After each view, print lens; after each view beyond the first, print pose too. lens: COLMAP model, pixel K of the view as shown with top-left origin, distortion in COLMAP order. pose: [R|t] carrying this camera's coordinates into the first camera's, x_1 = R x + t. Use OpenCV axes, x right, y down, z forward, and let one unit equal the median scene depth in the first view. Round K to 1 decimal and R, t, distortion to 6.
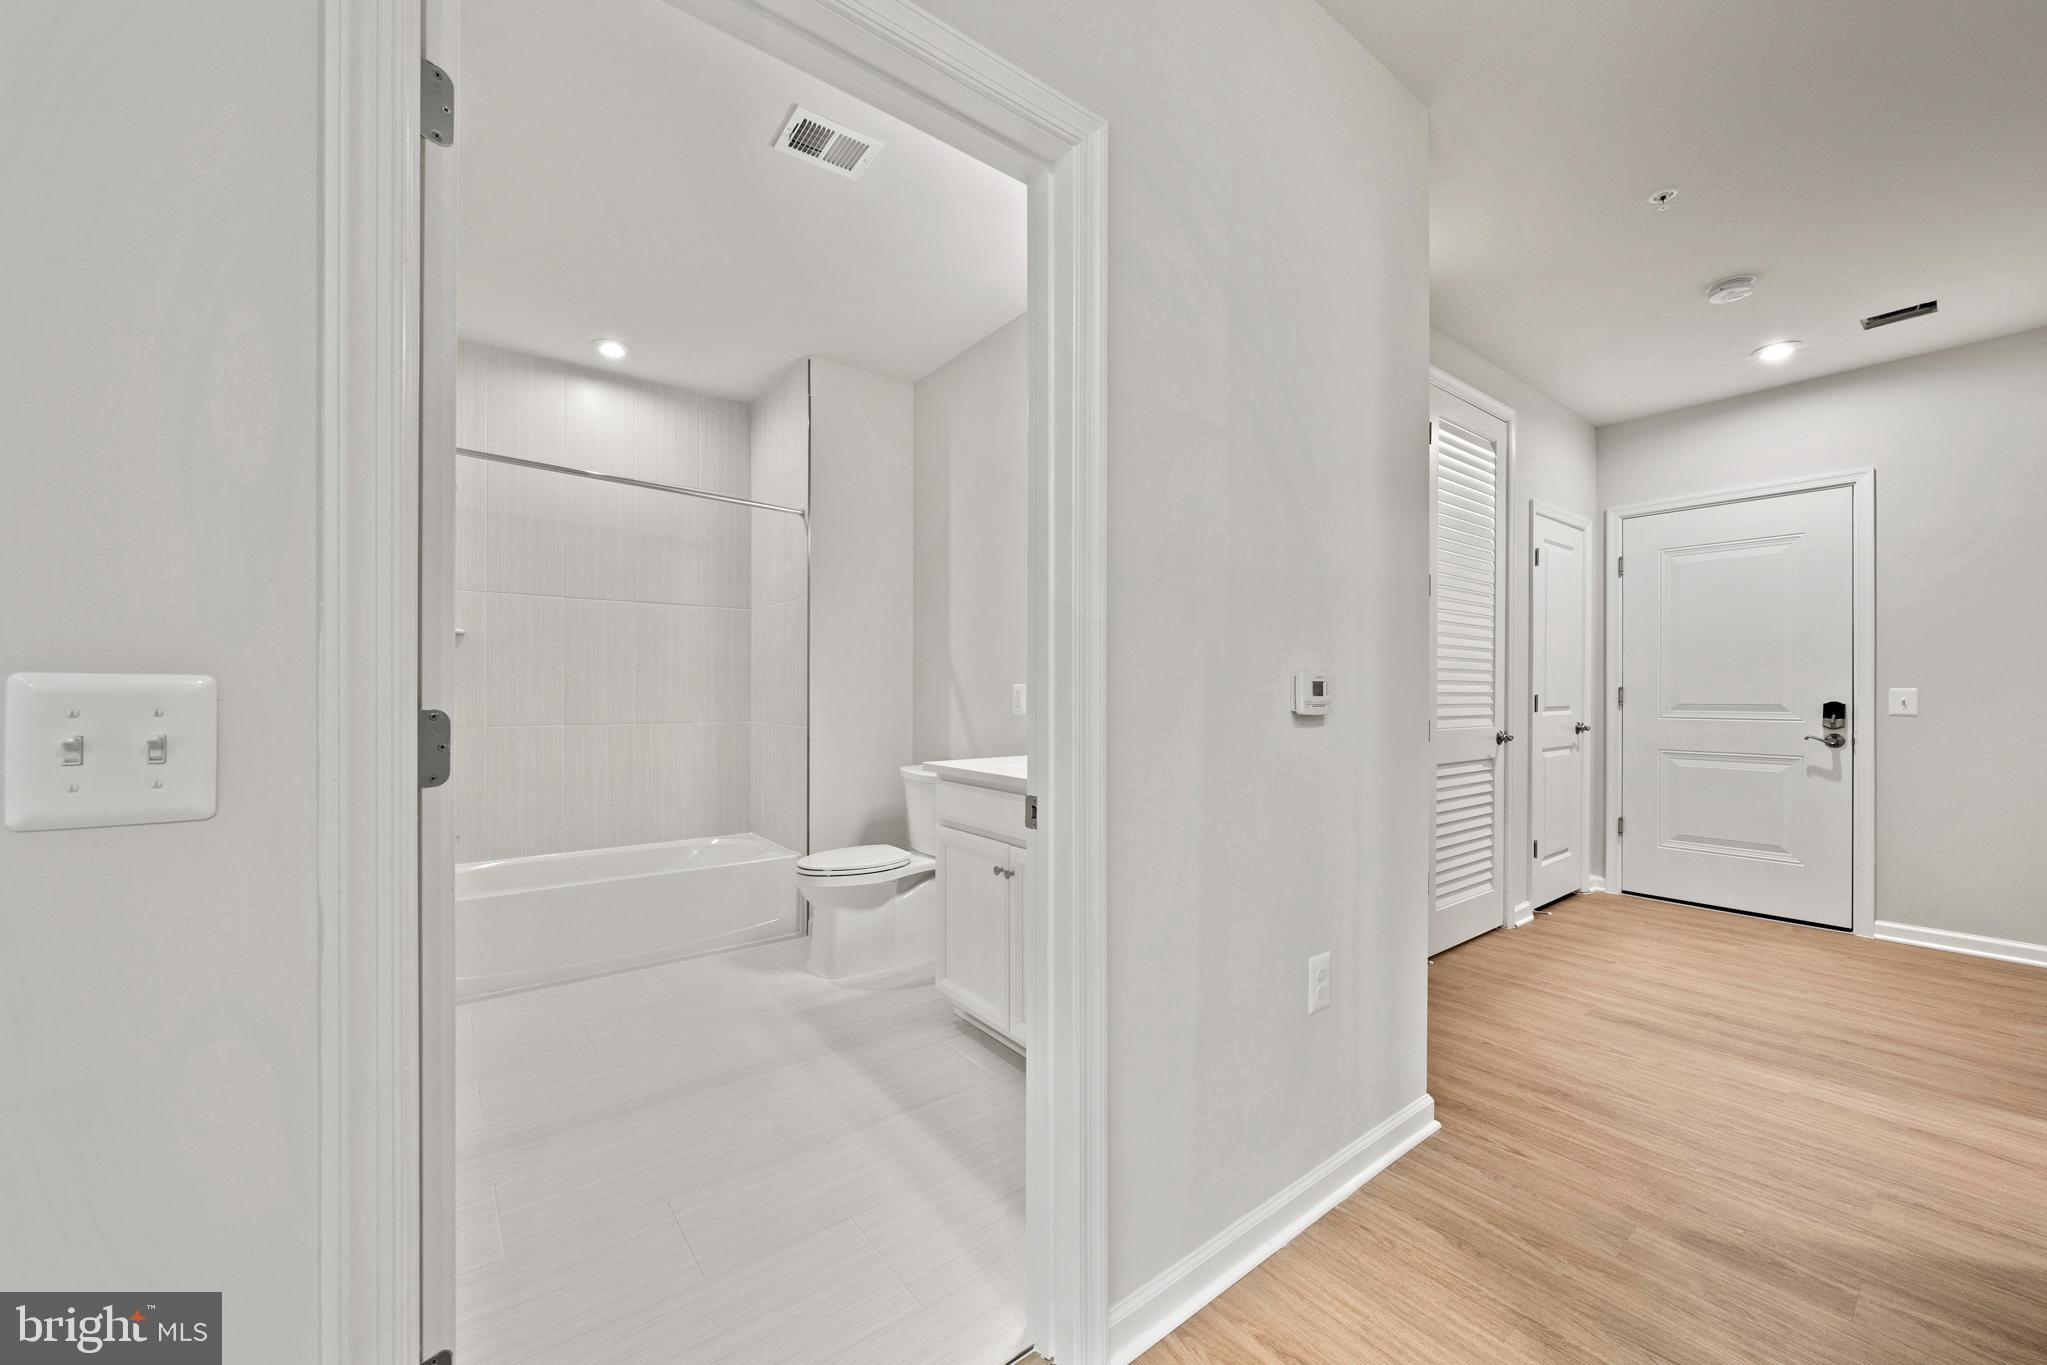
lens RADIAL K [[783.0, 0, 1023.5], [0, 783.0, 682.5], [0, 0, 1]] dist [0.000850, 0.000204]
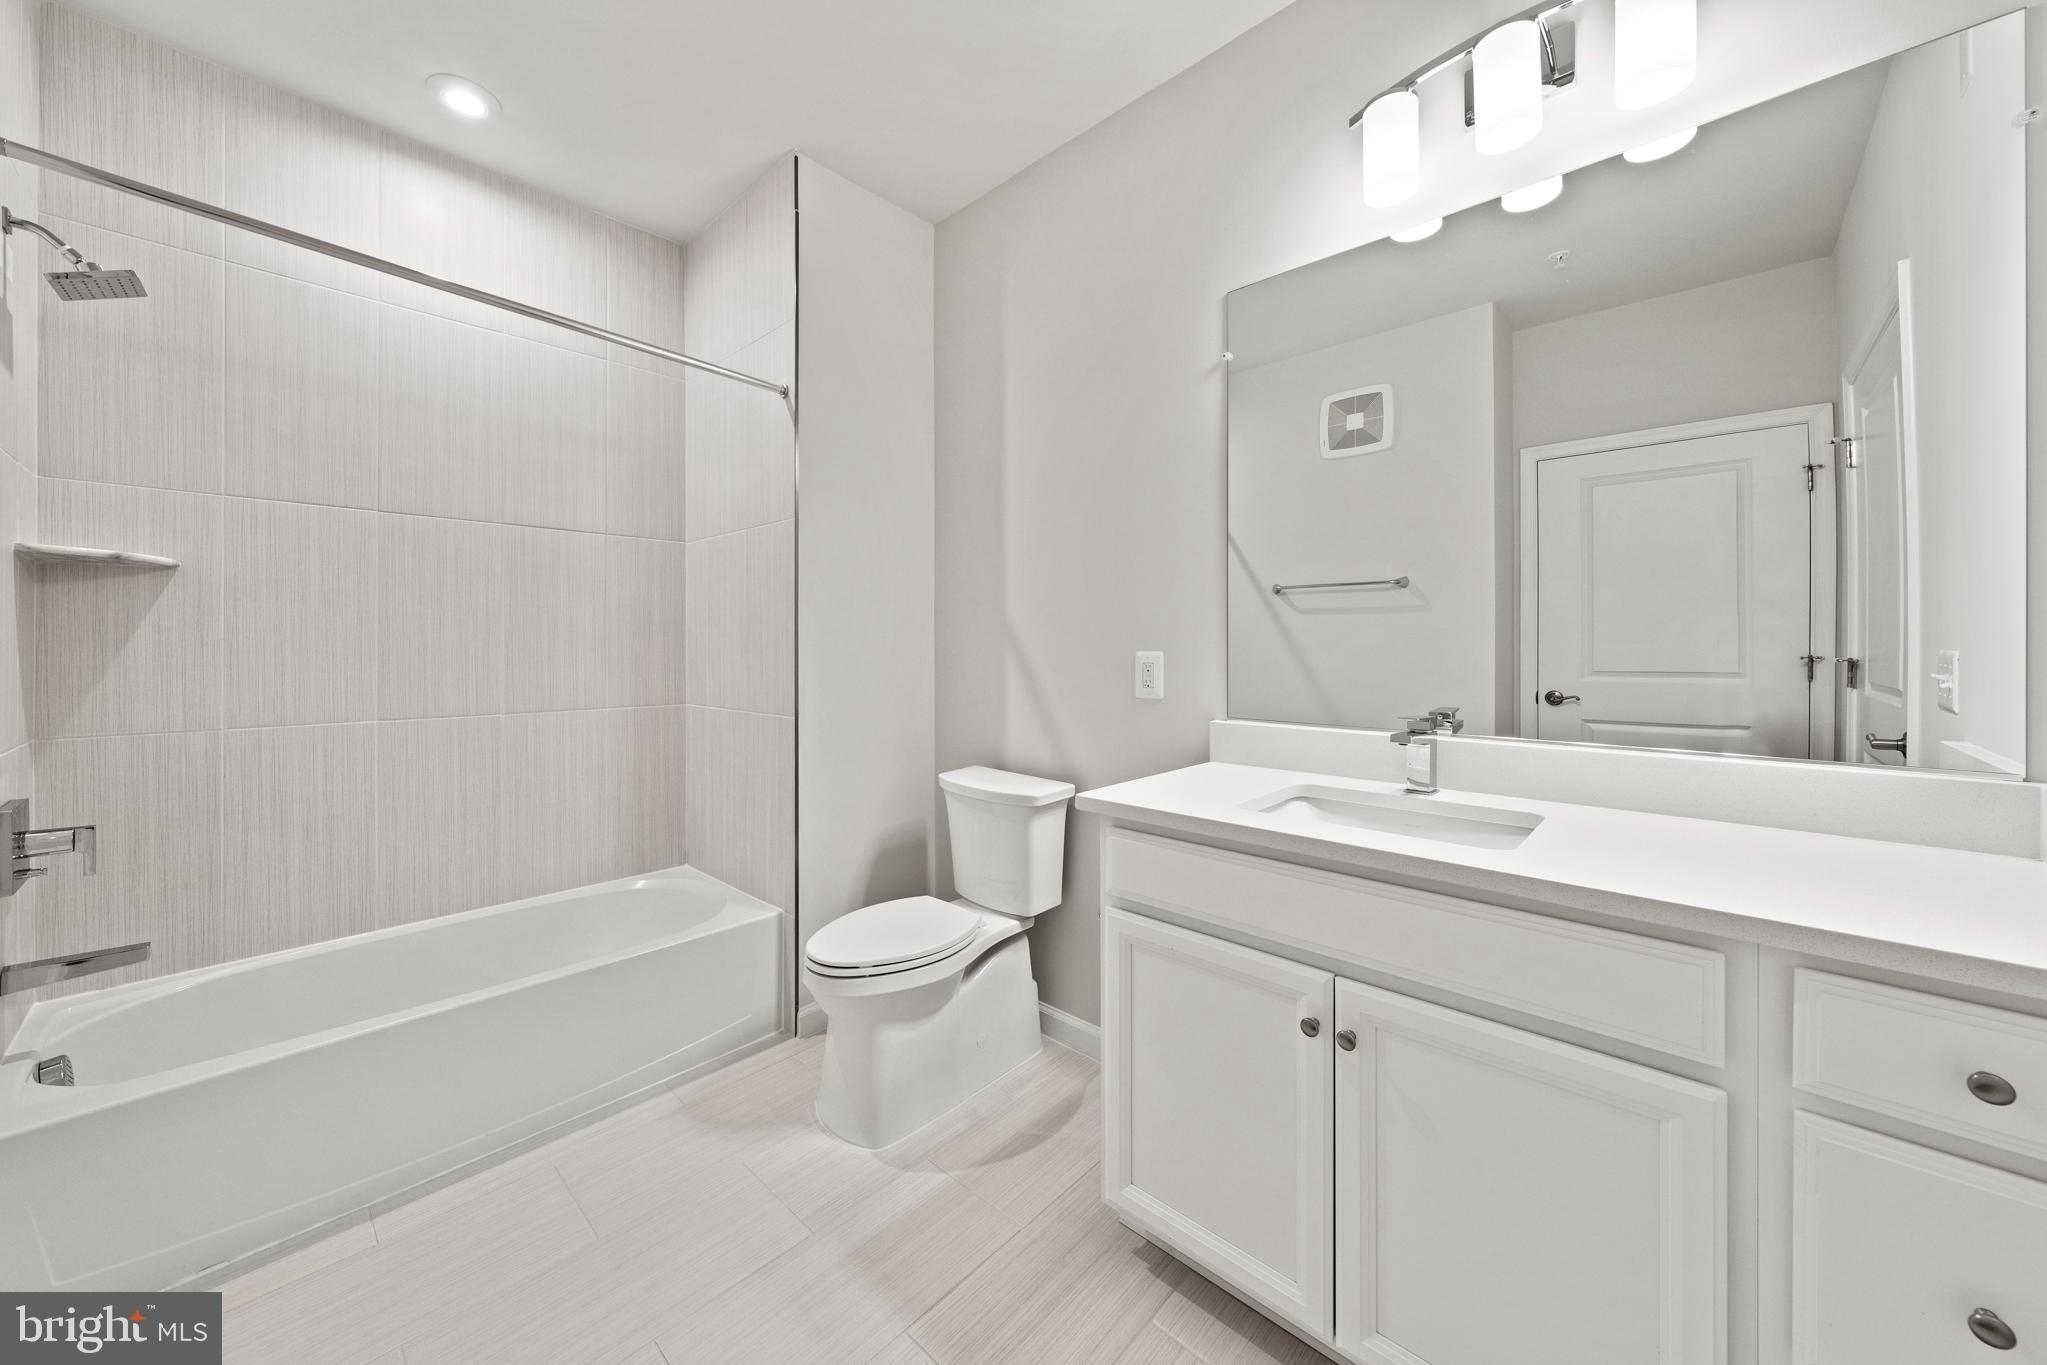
lens RADIAL K [[753.9, 0, 1021.1], [0, 753.9, 637.2], [0, 0, 1]] dist [-0.000936, -0.000011]
pose [[0.987715, -0.004065, 0.156214, -0.187396], [0.004629, 0.999984, -0.003249, -0.007220], [-0.156198, 0.003932, 0.987718, 0.349443]]
